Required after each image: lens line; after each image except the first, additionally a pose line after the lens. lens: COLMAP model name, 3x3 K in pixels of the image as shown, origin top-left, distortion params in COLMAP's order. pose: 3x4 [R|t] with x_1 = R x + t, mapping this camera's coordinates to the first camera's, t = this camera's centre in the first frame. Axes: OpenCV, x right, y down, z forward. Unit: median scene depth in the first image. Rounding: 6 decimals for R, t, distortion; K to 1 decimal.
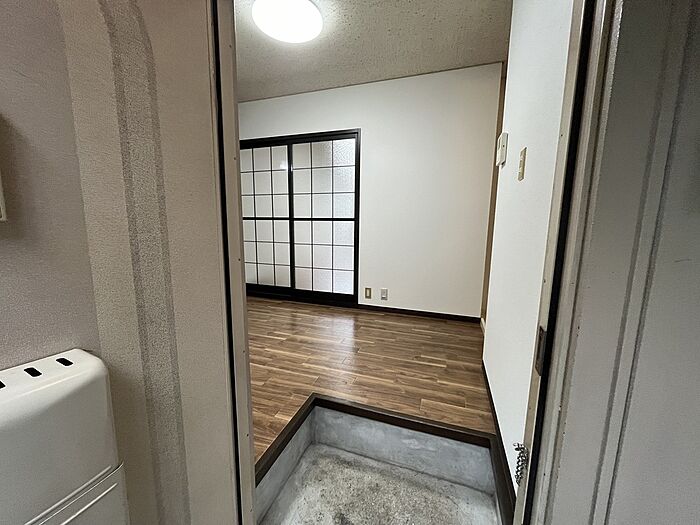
lens RADIAL K [[282.2, 0, 350.0], [0, 282.2, 262.5], [0, 0, 1]] dist [-0.002748, -0.000379]
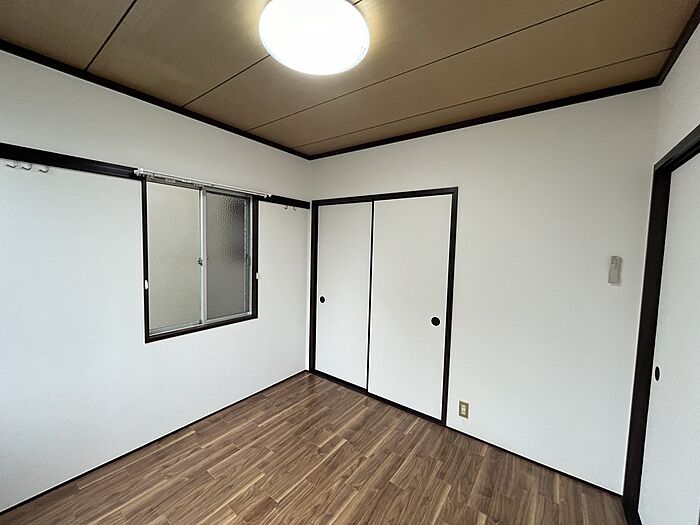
lens RADIAL K [[284.2, 0, 348.4], [0, 284.2, 260.8], [0, 0, 1]] dist [0.002813, 0.000138]
pose [[0.298977, -0.055486, 0.952646, -0.776485], [0.113330, 0.993307, 0.022287, -0.221159], [-0.947507, 0.101300, 0.303264, 0.503284]]
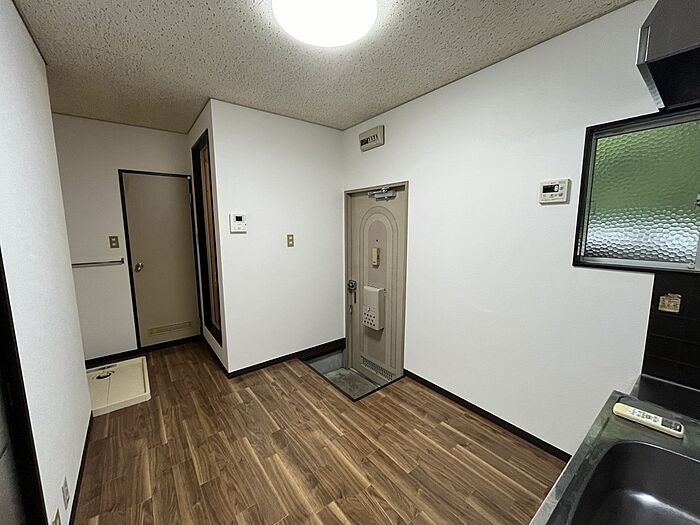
lens RADIAL K [[282.2, 0, 350.0], [0, 282.2, 262.5], [0, 0, 1]] dist [-0.002748, -0.000379]
pose [[-0.840013, -0.079571, 0.536700, -0.406393], [0.074374, 0.962963, 0.259174, -0.275688], [-0.537445, 0.257625, -0.802983, 0.996387]]
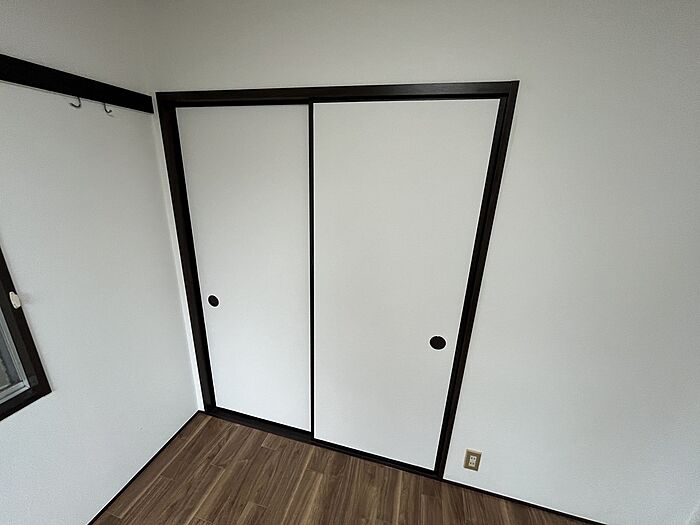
lens RADIAL K [[282.2, 0, 350.0], [0, 282.2, 262.5], [0, 0, 1]] dist [-0.002748, -0.000379]
pose [[-0.076044, -0.318231, 0.944959, -0.371725], [0.105218, 0.939850, 0.324978, -0.287132], [-0.991537, 0.124139, -0.037986, 0.658439]]
